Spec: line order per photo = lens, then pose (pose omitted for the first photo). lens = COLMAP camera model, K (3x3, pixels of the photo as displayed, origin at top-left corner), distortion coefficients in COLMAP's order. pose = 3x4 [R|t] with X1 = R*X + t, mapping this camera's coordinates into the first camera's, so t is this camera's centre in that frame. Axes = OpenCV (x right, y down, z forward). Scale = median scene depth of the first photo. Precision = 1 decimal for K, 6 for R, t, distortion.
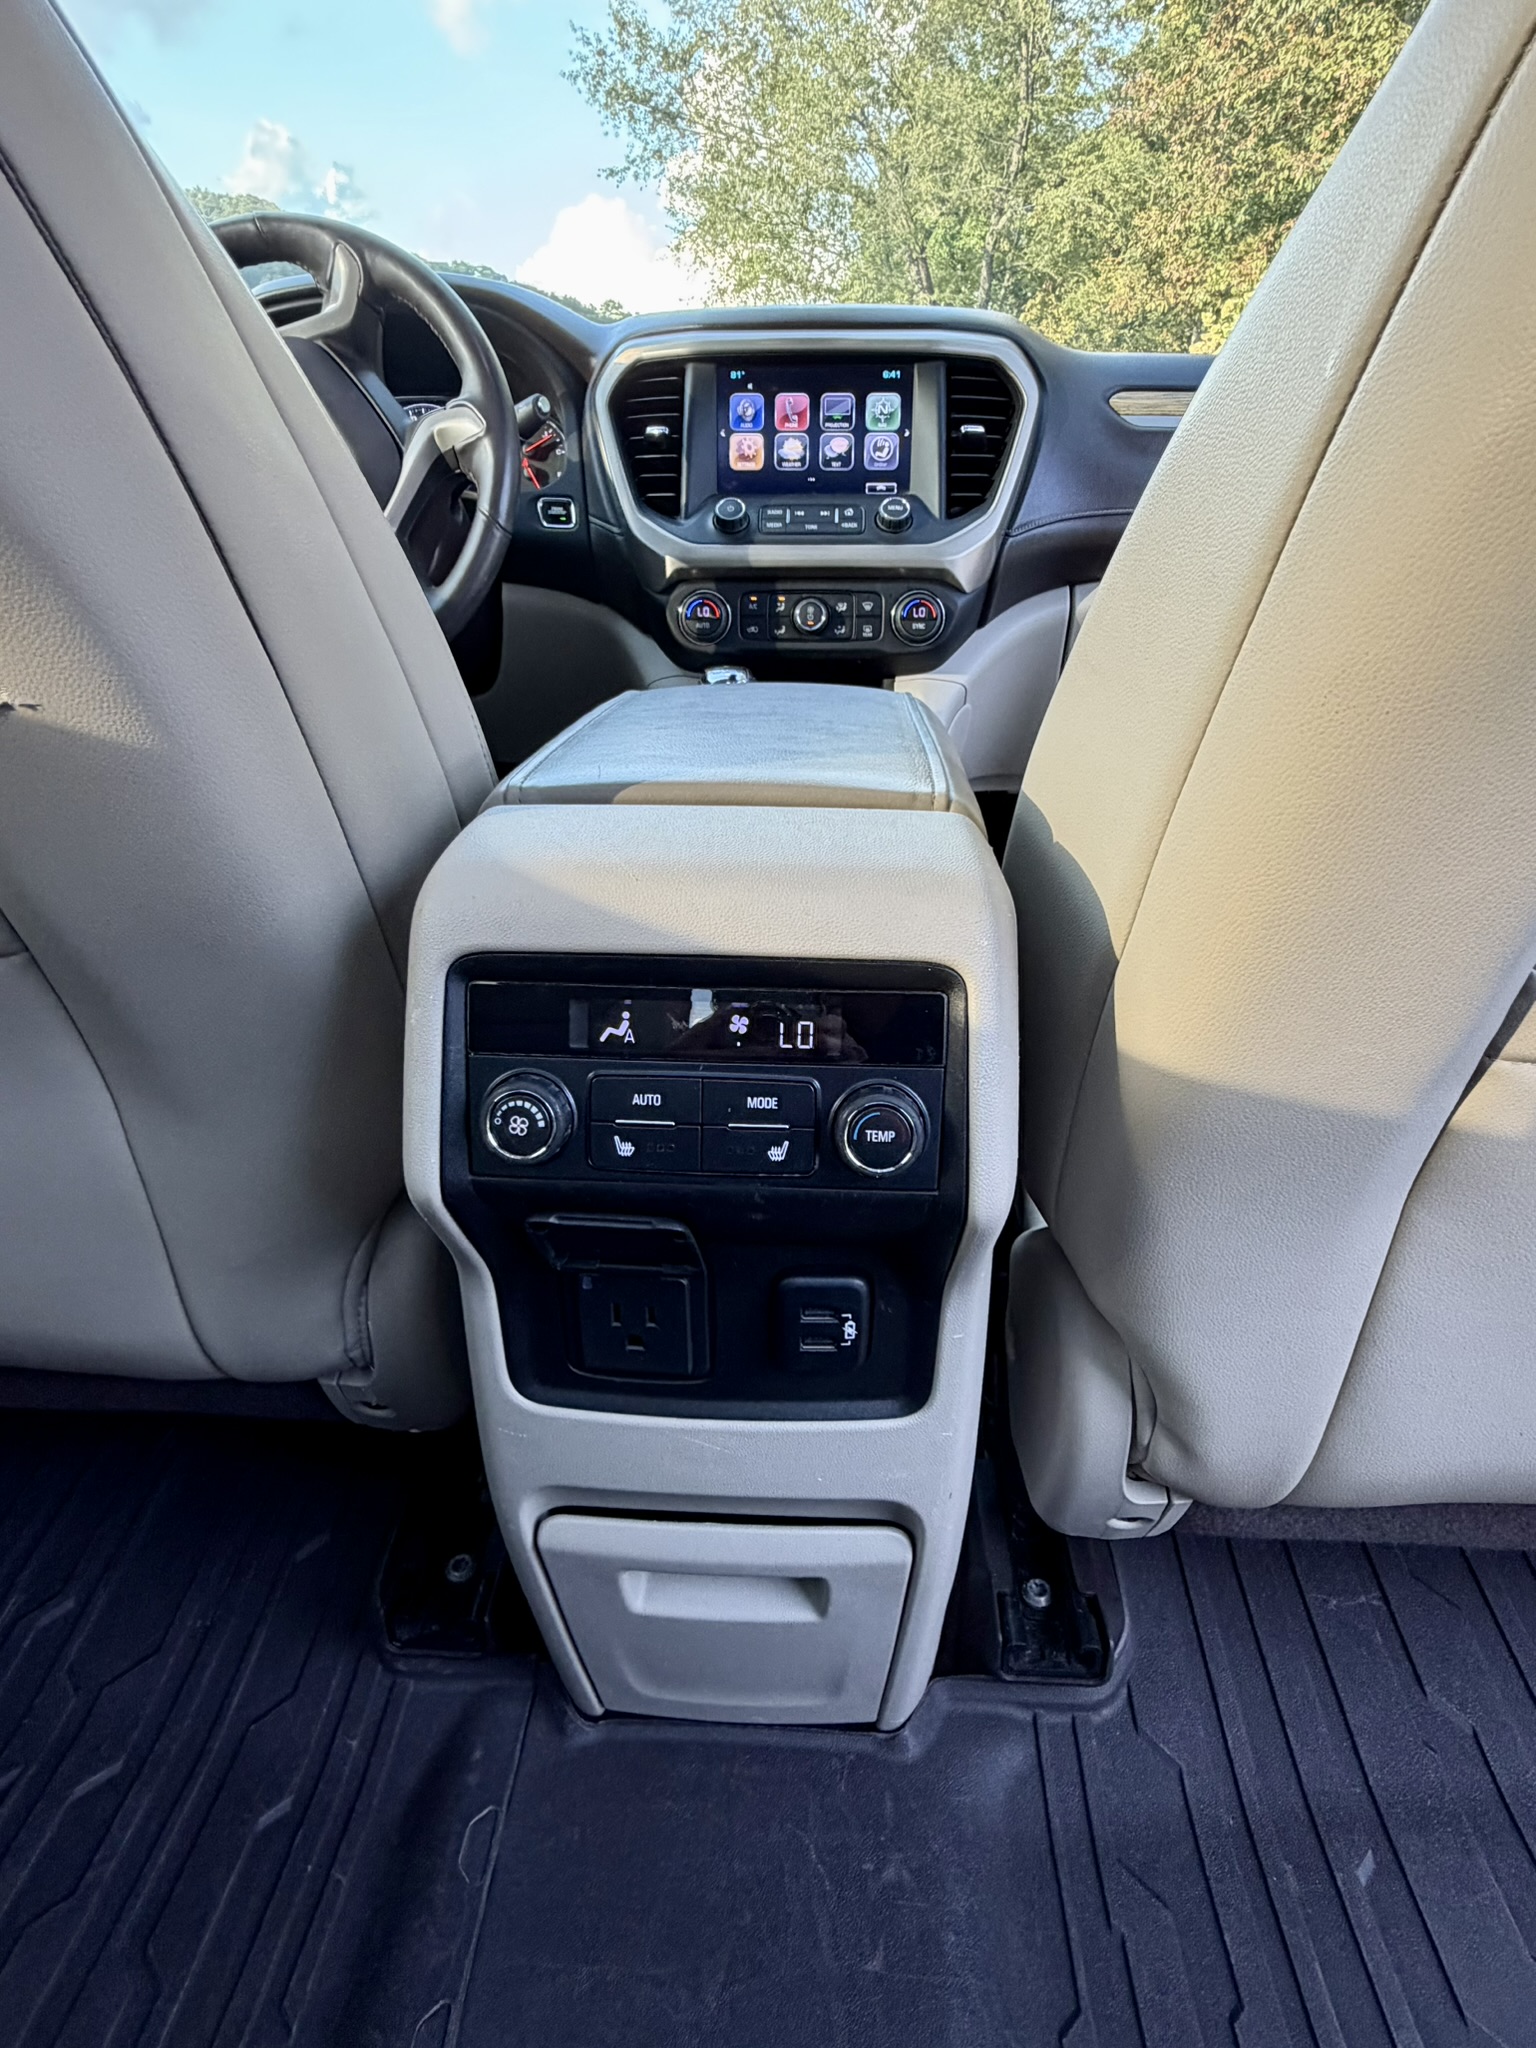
lens RADIAL K [[1130.7, 0, 769.7], [0, 1130.7, 992.0], [0, 0, 1]] dist [0.001296, -0.002638]
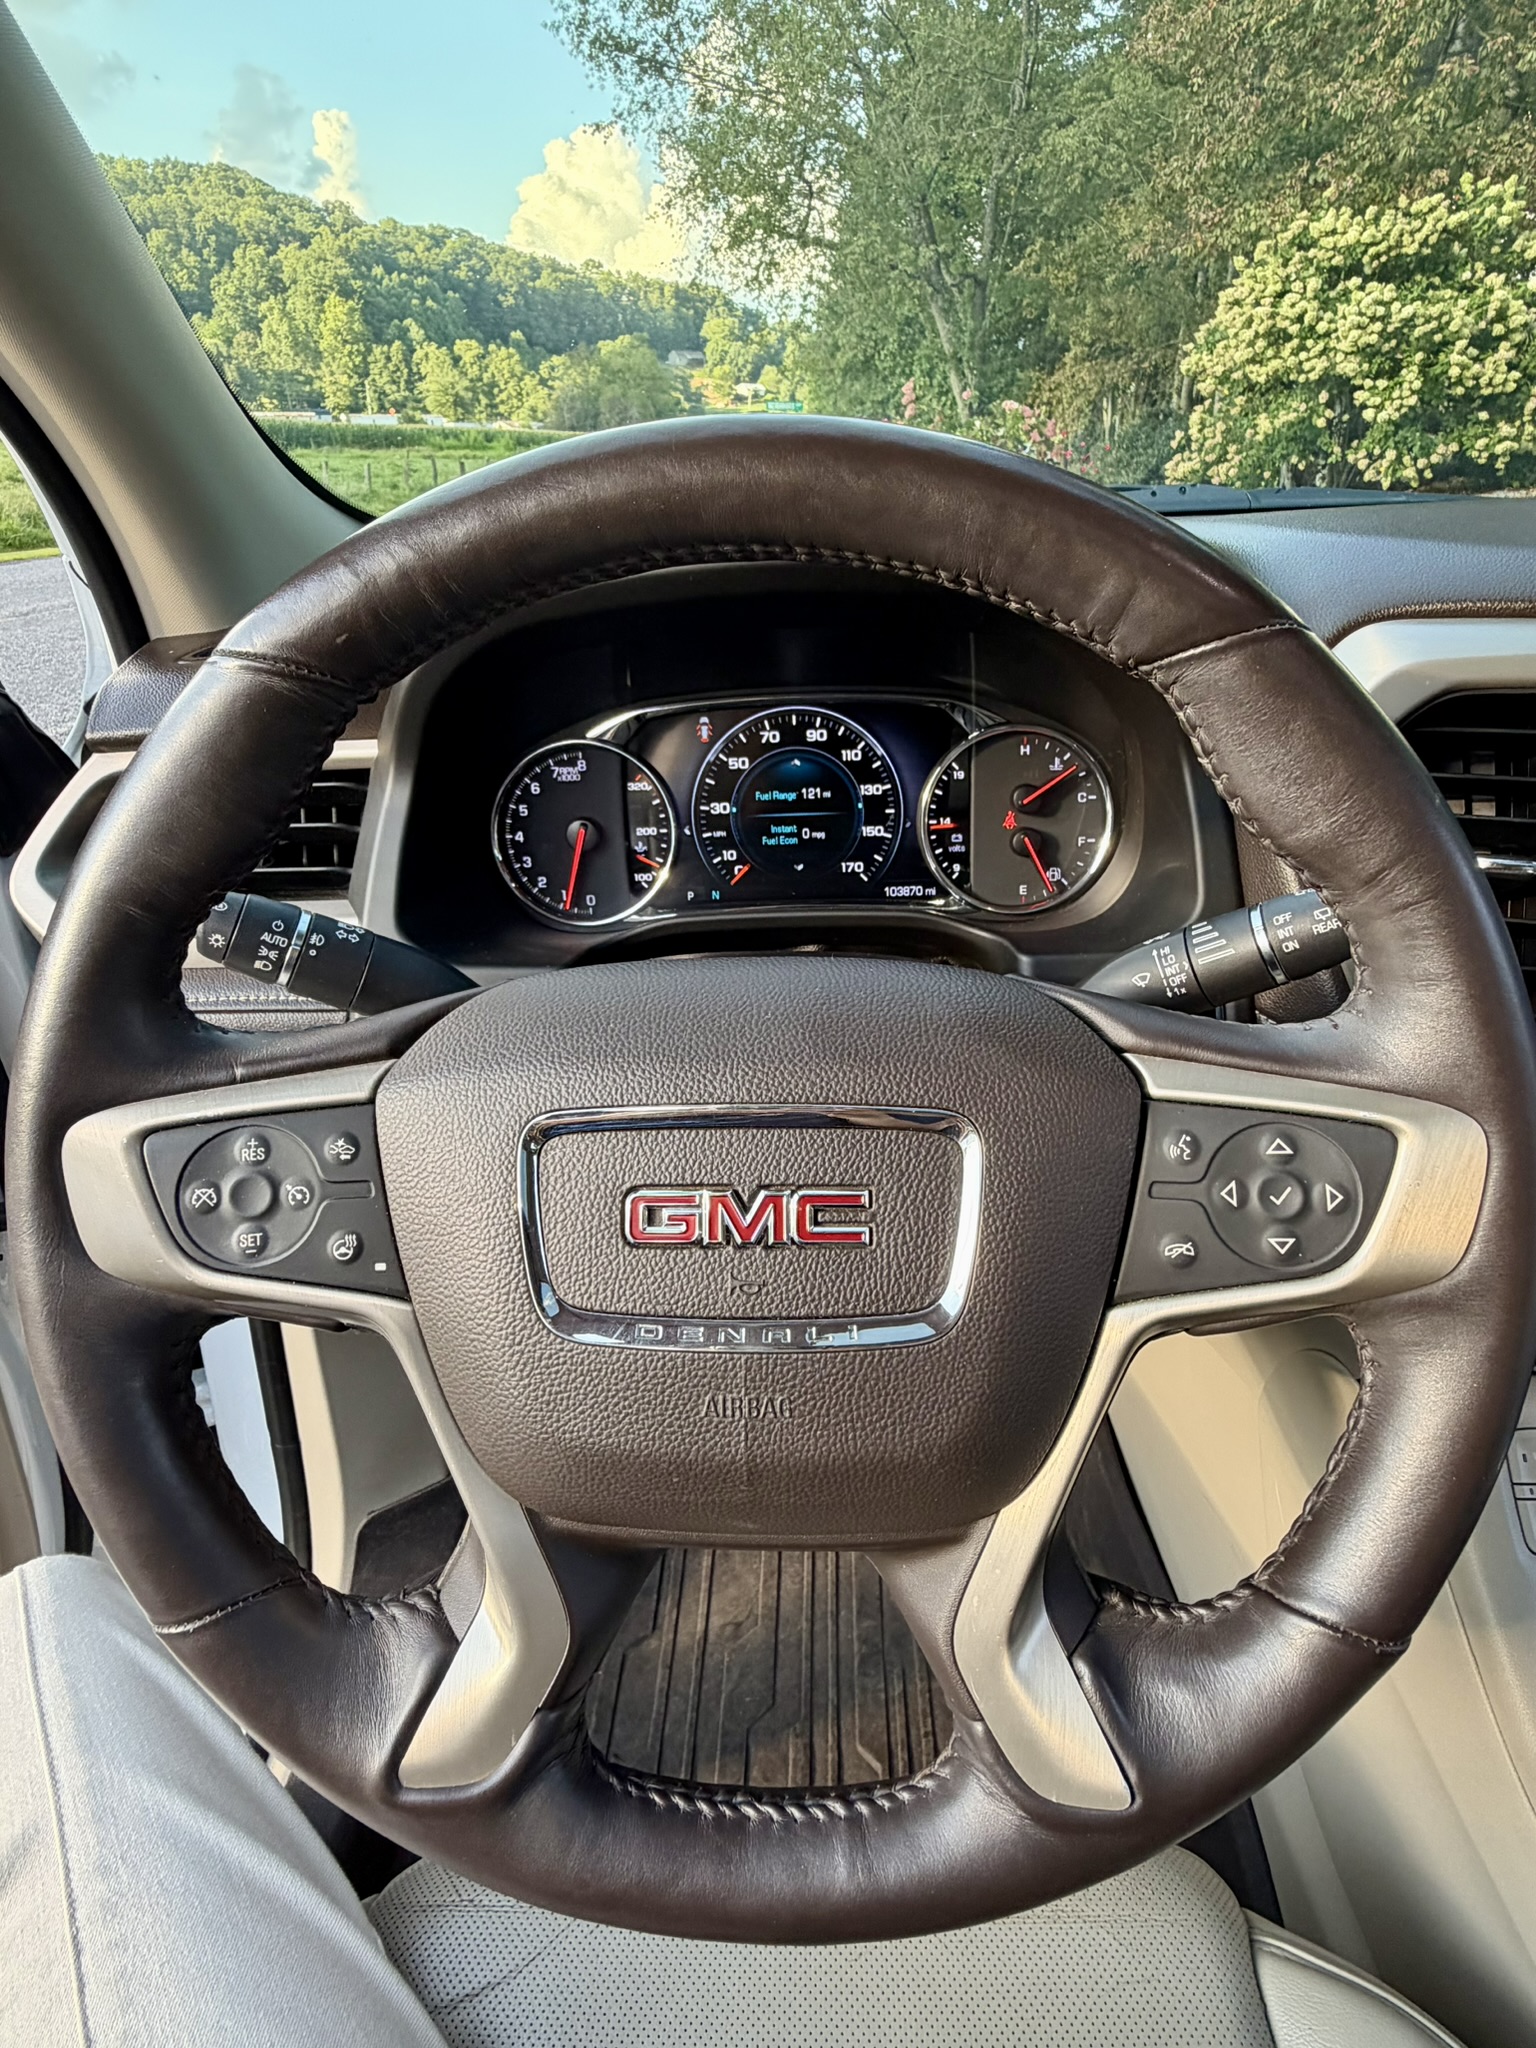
lens RADIAL K [[1130.7, 0, 769.7], [0, 1130.7, 992.0], [0, 0, 1]] dist [0.001296, -0.002638]
pose [[0.999463, -0.032082, -0.006606, -0.349111], [0.032264, 0.999041, 0.029600, -0.455052], [0.005650, -0.029798, 0.999540, 0.572048]]
